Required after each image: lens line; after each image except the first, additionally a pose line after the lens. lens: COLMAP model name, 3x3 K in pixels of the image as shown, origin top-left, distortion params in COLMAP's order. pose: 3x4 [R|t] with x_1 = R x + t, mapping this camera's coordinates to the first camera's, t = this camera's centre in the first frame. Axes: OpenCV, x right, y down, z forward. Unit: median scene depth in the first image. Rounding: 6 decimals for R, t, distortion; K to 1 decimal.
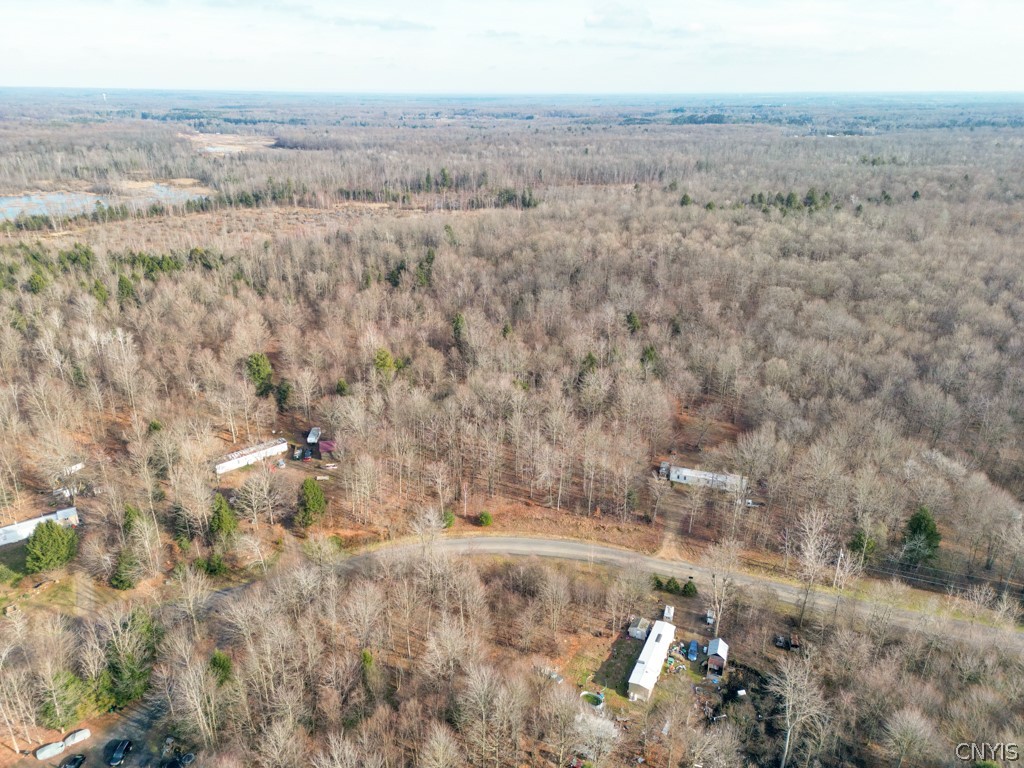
lens RADIAL K [[707.6, 0, 514.4], [0, 707.6, 377.7], [0, 0, 1]] dist [0.077561, -0.040166]
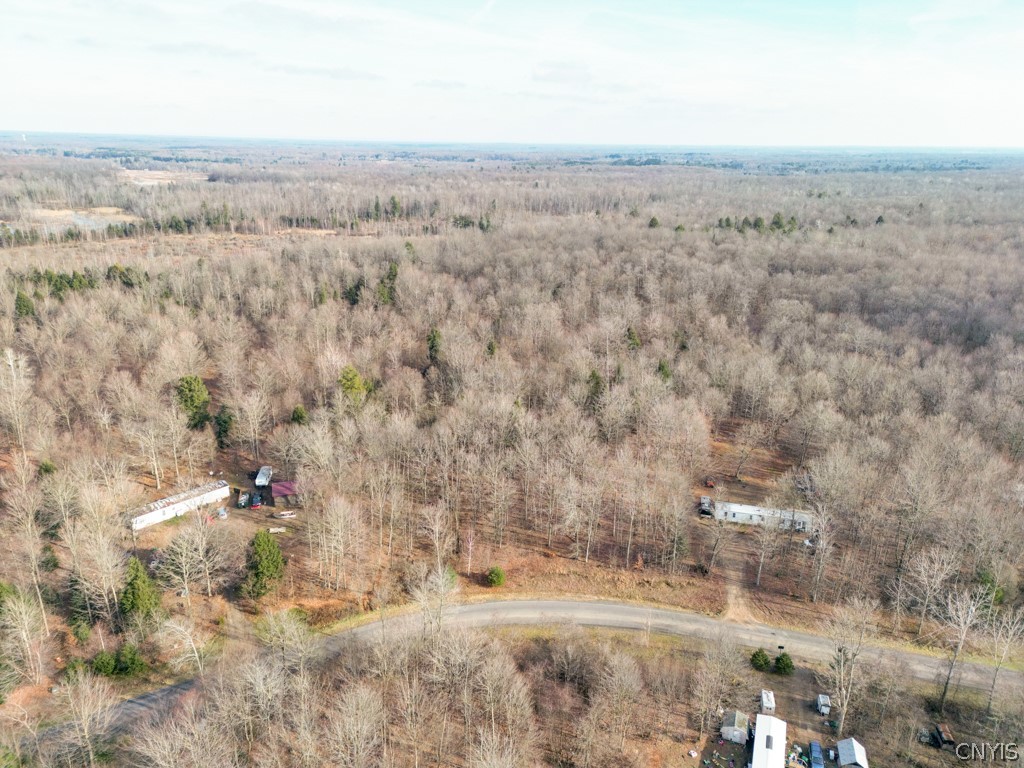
lens RADIAL K [[707.6, 0, 512.4], [0, 707.6, 381.0], [0, 0, 1]] dist [0.077561, -0.040166]
pose [[0.996681, -0.017103, 0.079588, -0.048351], [0.021505, 0.998266, -0.054786, 0.017846], [-0.078513, 0.056316, 0.995321, 0.130471]]
